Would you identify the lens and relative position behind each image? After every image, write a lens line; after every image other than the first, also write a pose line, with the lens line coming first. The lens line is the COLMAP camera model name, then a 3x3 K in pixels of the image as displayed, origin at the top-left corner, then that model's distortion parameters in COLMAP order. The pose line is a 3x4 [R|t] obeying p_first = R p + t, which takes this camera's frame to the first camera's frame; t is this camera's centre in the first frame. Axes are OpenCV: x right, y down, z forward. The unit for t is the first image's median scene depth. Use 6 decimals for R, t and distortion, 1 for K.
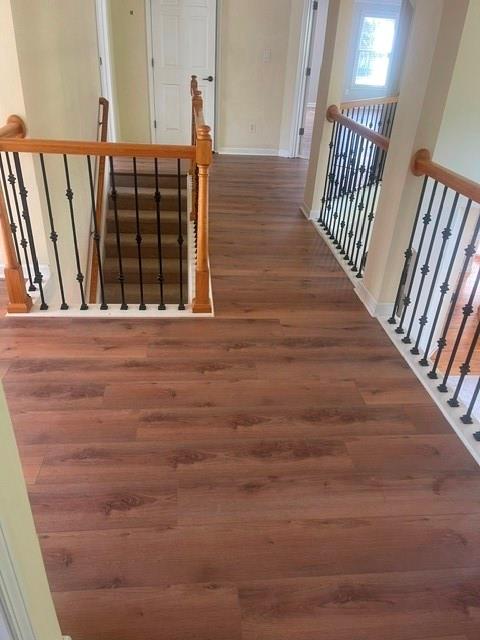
lens RADIAL K [[479.9, 0, 240.0], [0, 479.9, 320.0], [0, 0, 1]] dist [-0.000699, -0.000048]
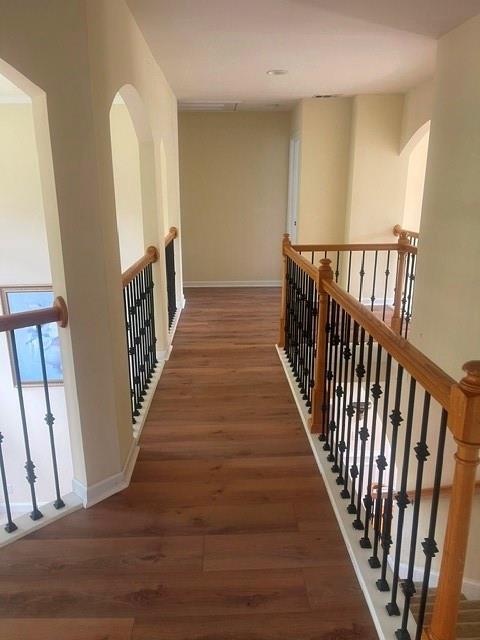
lens RADIAL K [[479.9, 0, 240.0], [0, 479.9, 320.0], [0, 0, 1]] dist [-0.000699, -0.000048]
pose [[-0.997407, -0.058062, 0.042523, -0.001205], [-0.011351, 0.710385, 0.703722, -0.970587], [-0.071067, 0.701414, -0.709202, 1.700014]]
